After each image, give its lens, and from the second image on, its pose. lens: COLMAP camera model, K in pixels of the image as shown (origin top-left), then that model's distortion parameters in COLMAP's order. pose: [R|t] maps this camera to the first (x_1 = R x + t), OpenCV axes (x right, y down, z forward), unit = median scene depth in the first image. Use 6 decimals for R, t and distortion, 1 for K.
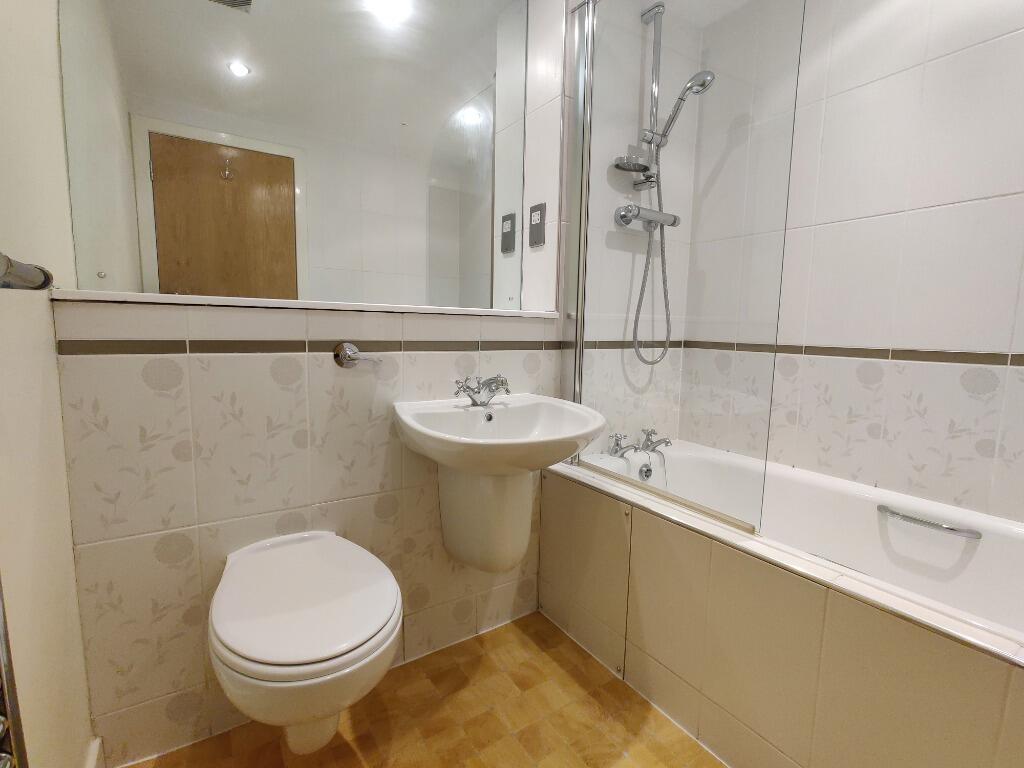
lens RADIAL K [[485.7, 0, 514.0], [0, 485.7, 382.6], [0, 0, 1]] dist [0.001165, 0.000463]
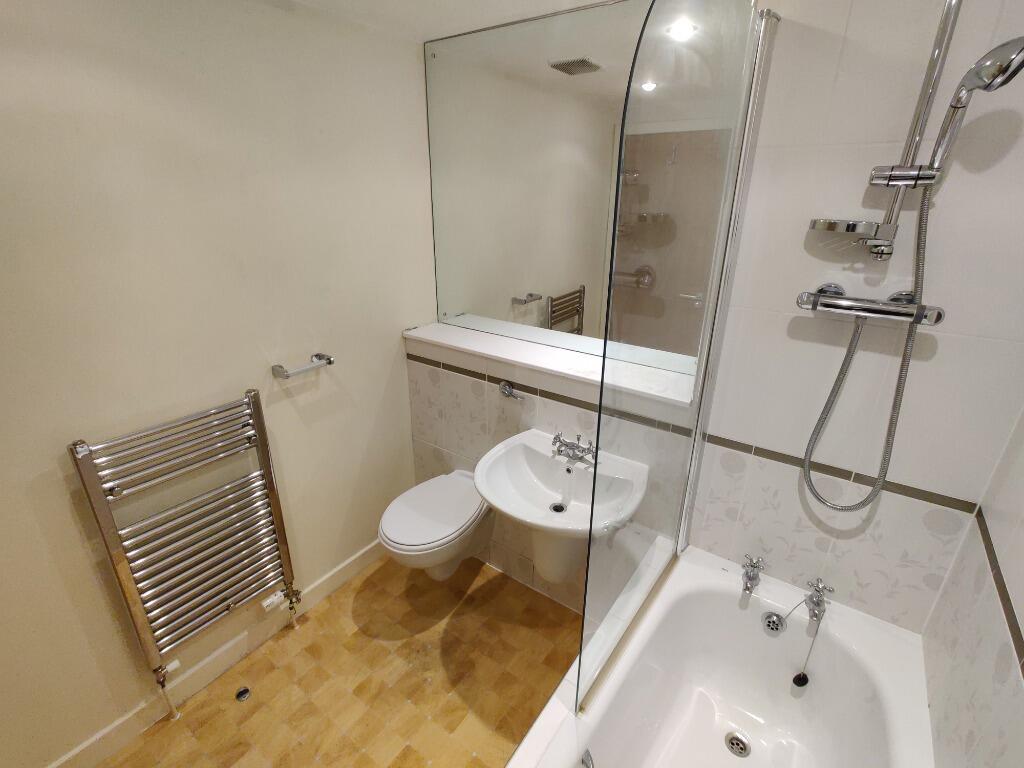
lens RADIAL K [[485.7, 0, 514.0], [0, 485.7, 382.6], [0, 0, 1]] dist [0.001165, 0.000463]
pose [[0.355115, 0.326049, -0.876119, 0.922324], [-0.111710, 0.945289, 0.306512, -0.508271], [0.928124, -0.010976, 0.372110, 0.432016]]
